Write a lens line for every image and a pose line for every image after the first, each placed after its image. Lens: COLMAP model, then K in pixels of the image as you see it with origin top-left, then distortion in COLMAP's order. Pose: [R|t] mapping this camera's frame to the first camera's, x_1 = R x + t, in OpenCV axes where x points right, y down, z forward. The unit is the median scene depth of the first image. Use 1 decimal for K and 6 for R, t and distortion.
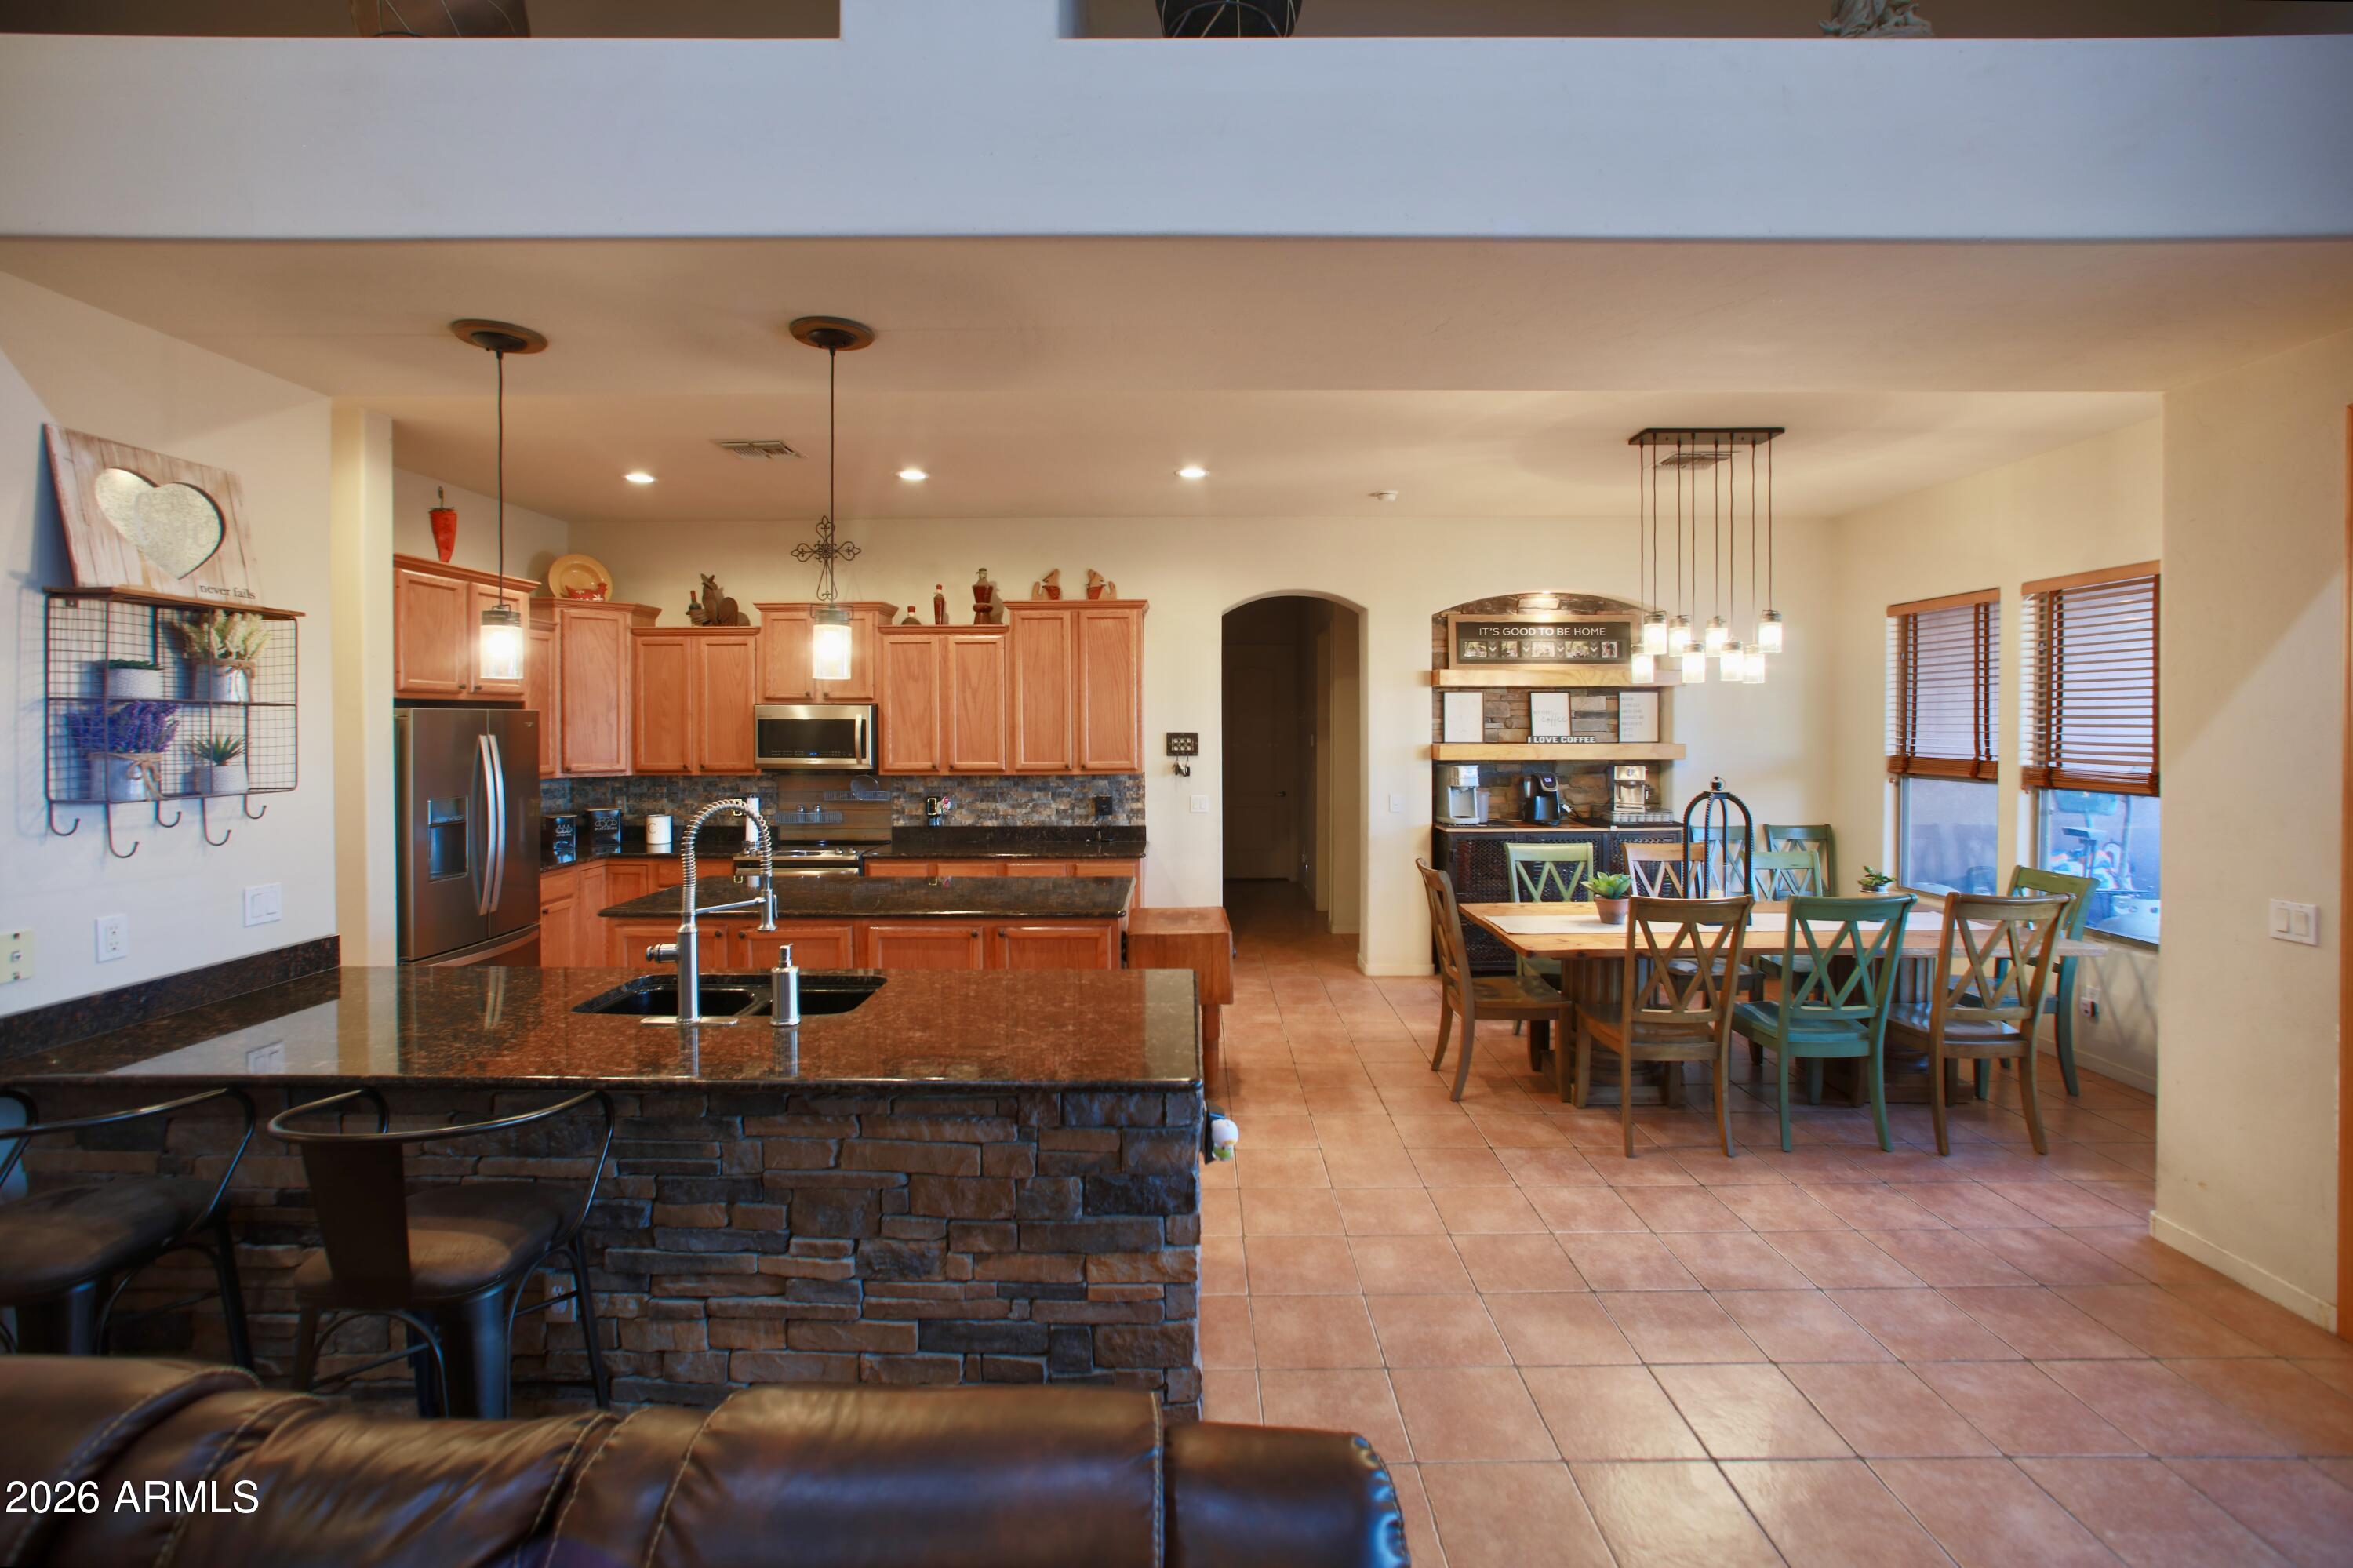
lens RADIAL K [[1005.7, 0, 1191.5], [0, 1005.7, 730.3], [0, 0, 1]] dist [-0.054050, 0.036388]
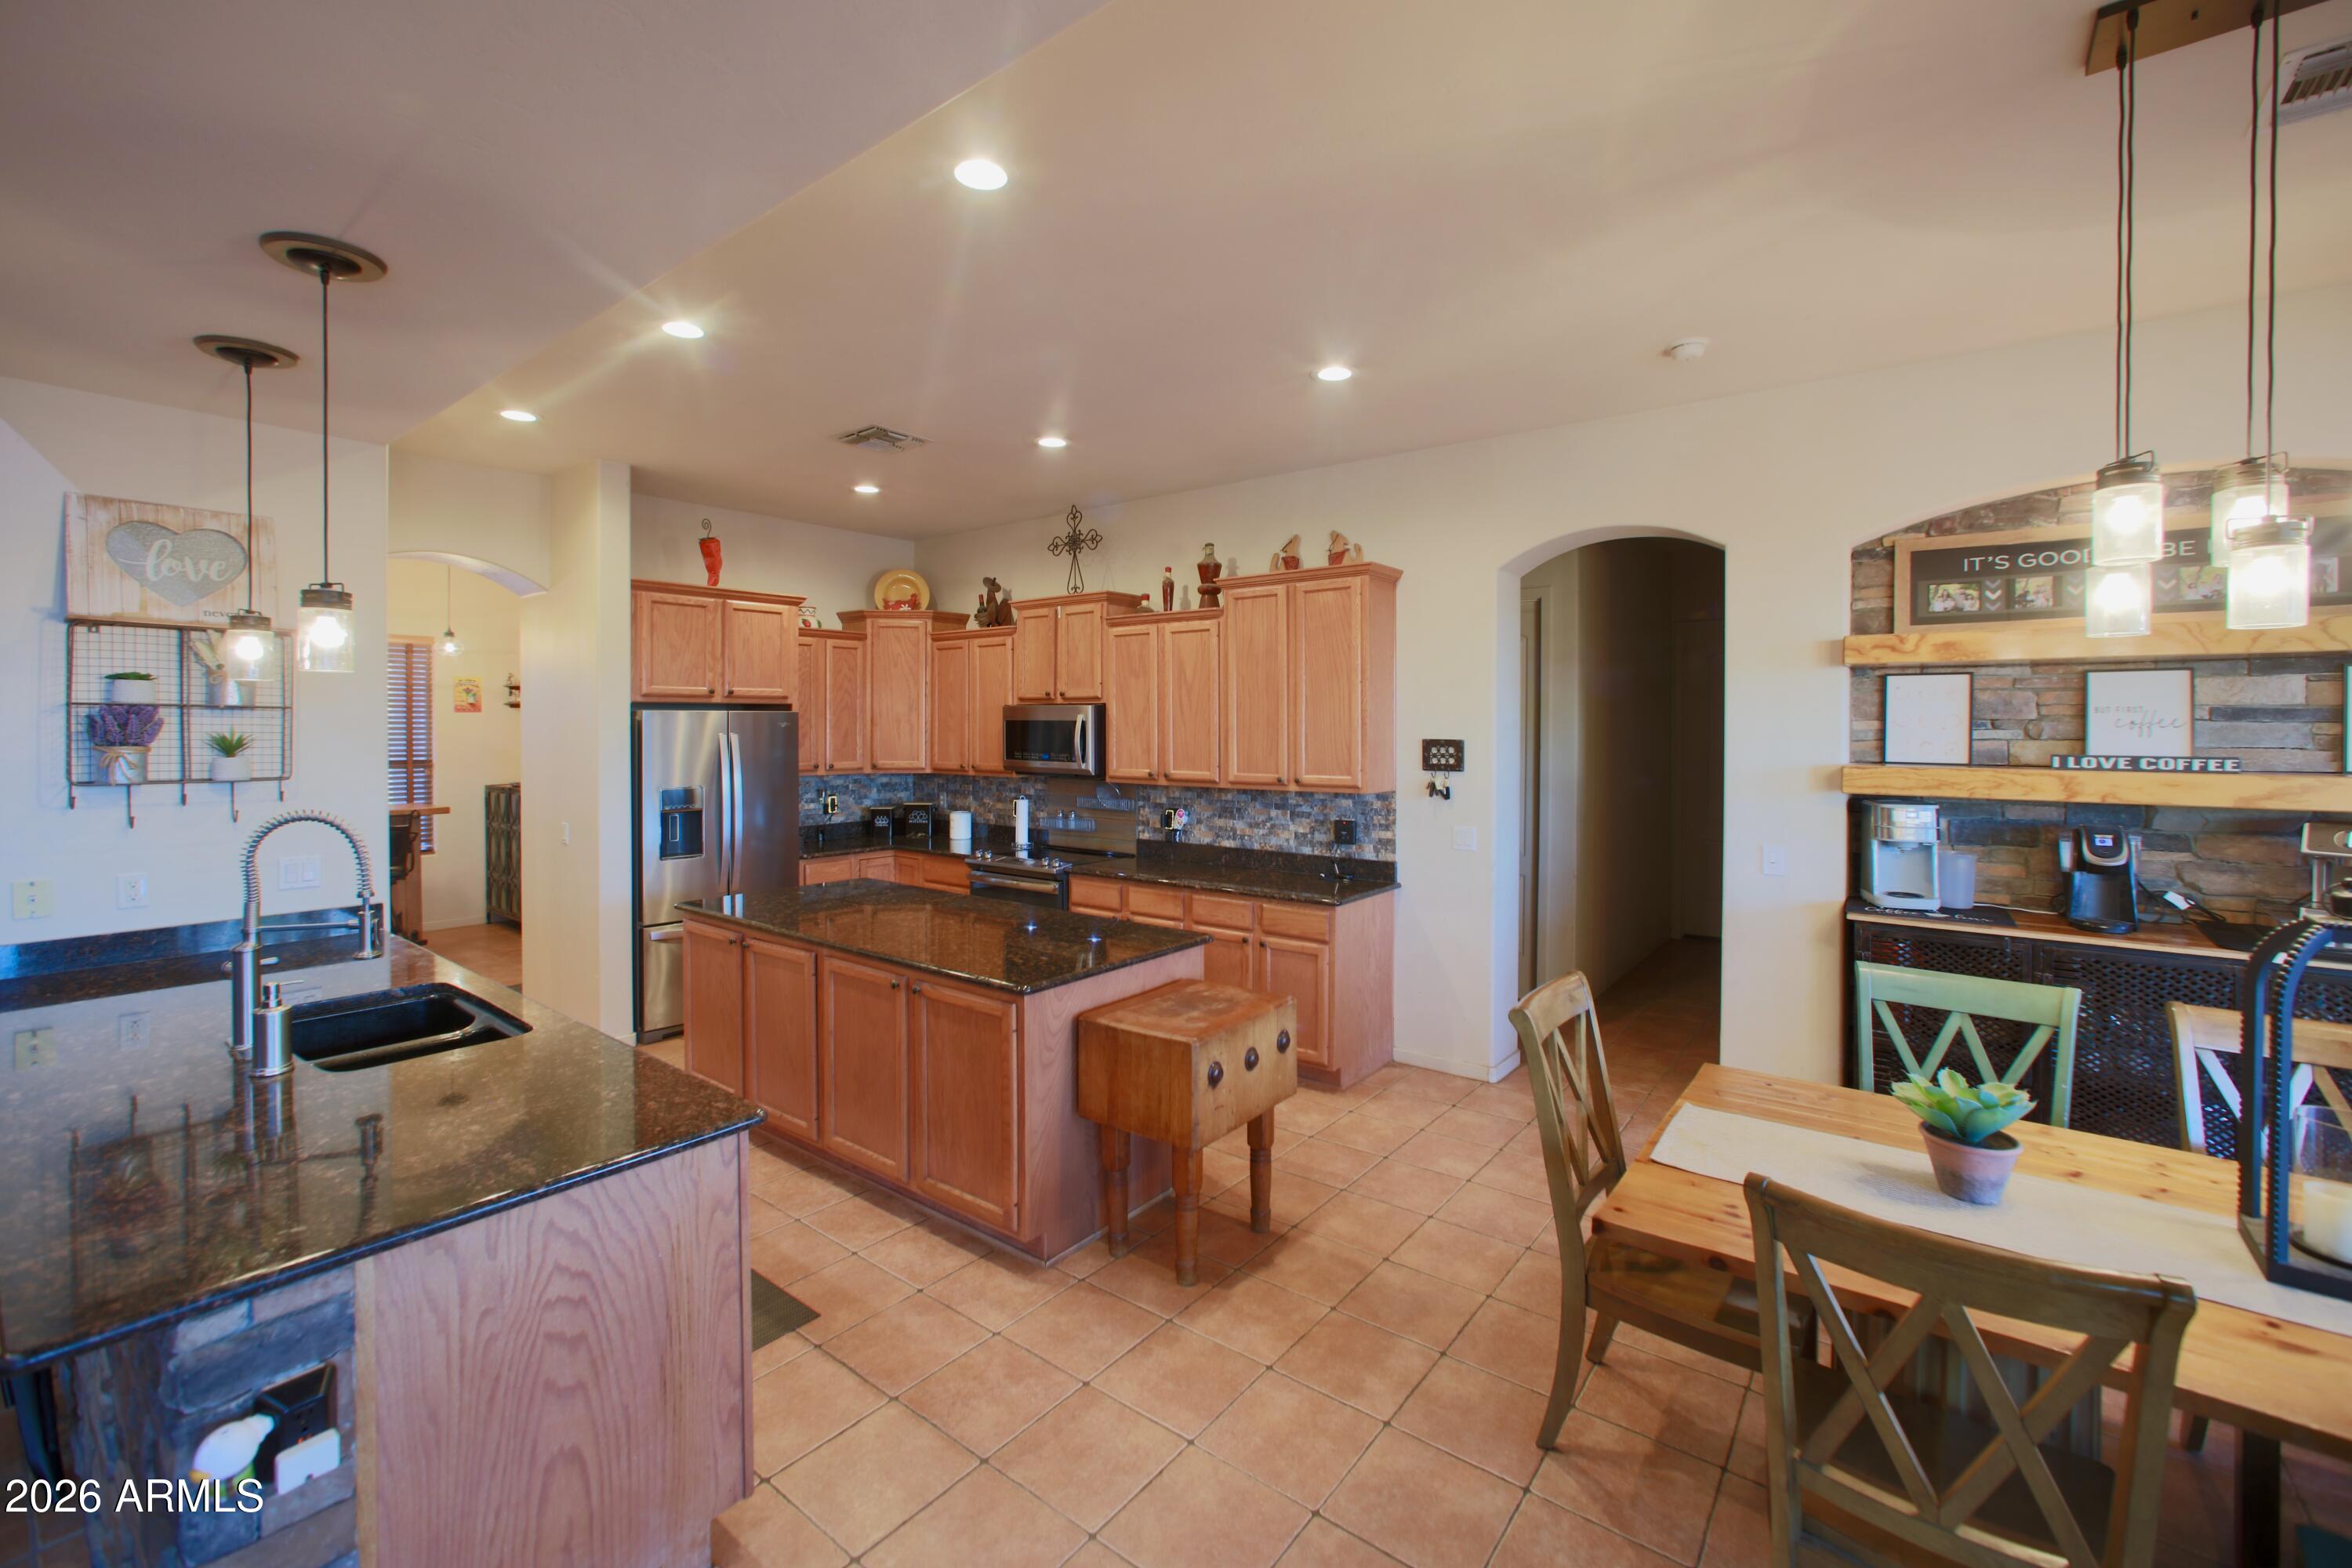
lens RADIAL K [[983.7, 0, 1189.3], [0, 983.7, 735.4], [0, 0, 1]] dist [-0.045505, 0.021289]
pose [[0.793748, 0.010326, -0.608158, 0.288770], [-0.008429, 0.999947, 0.005976, -0.003595], [0.608188, 0.000383, 0.793793, 0.330675]]
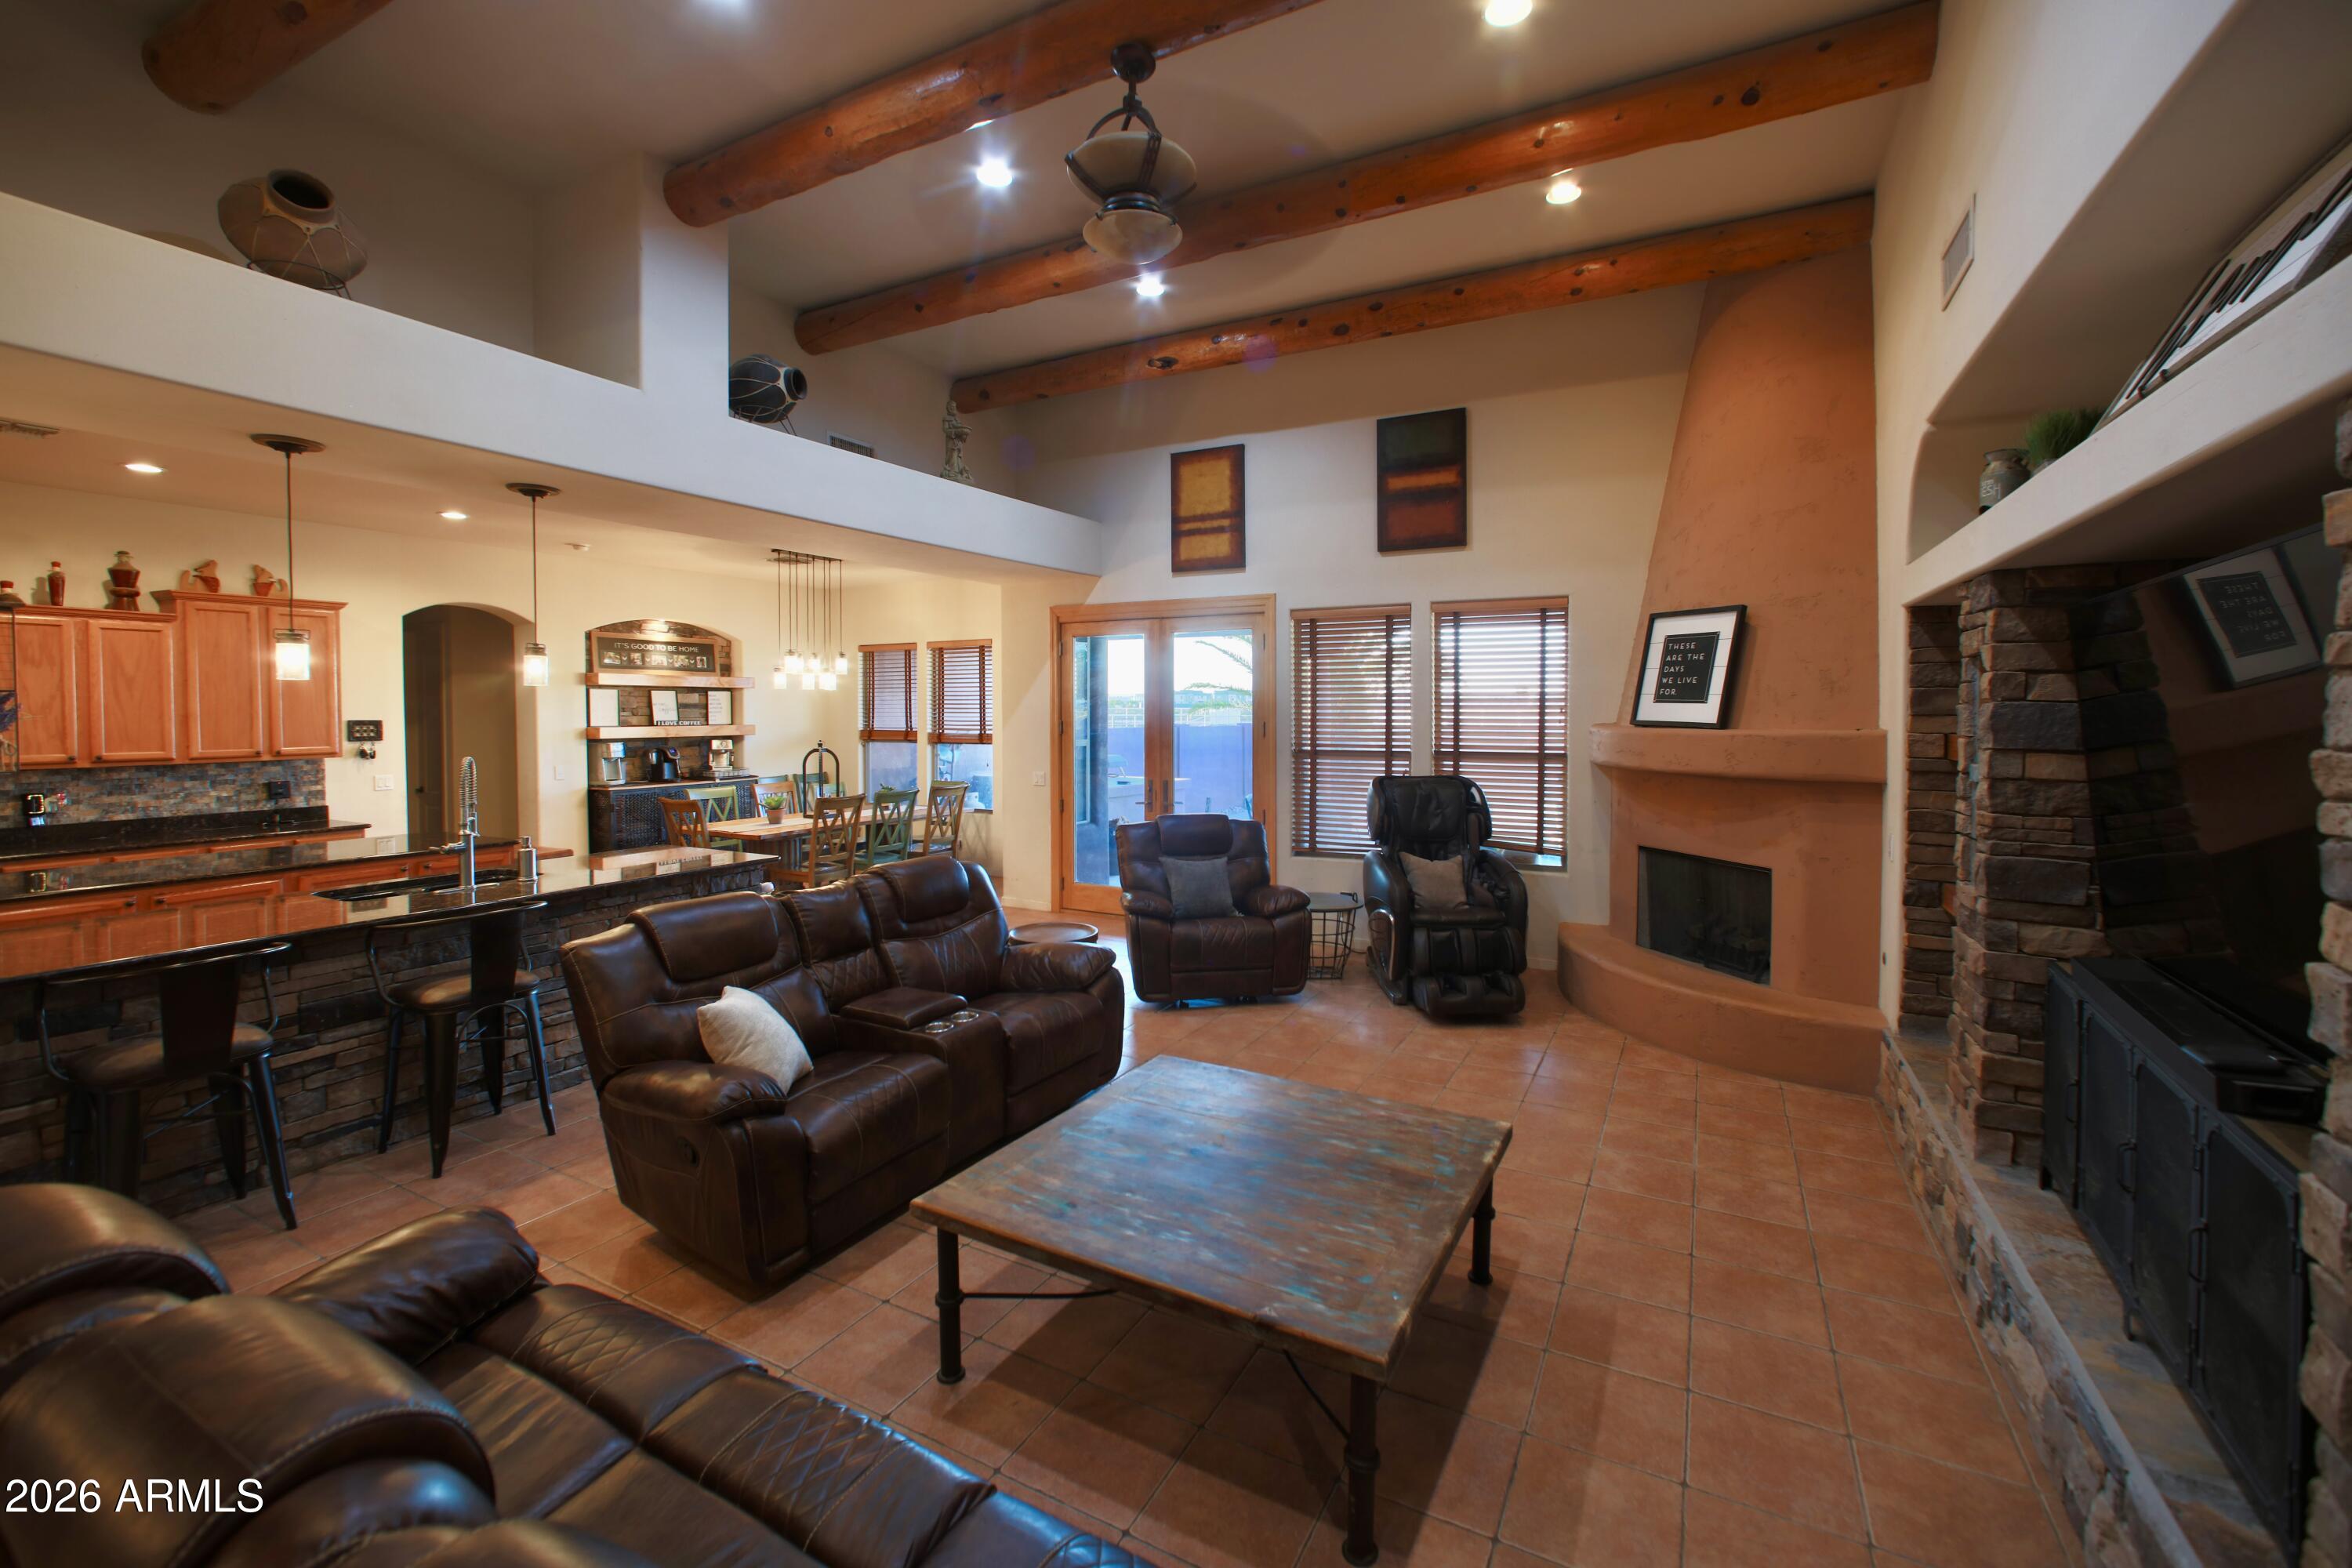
lens RADIAL K [[981.5, 0, 1191.3], [0, 981.5, 734.6], [0, 0, 1]] dist [-0.034411, 0.012890]
pose [[0.471703, -0.020681, 0.881515, -0.543634], [0.007914, 0.999784, 0.019221, 0.004797], [-0.881722, -0.002090, 0.471765, -0.340764]]
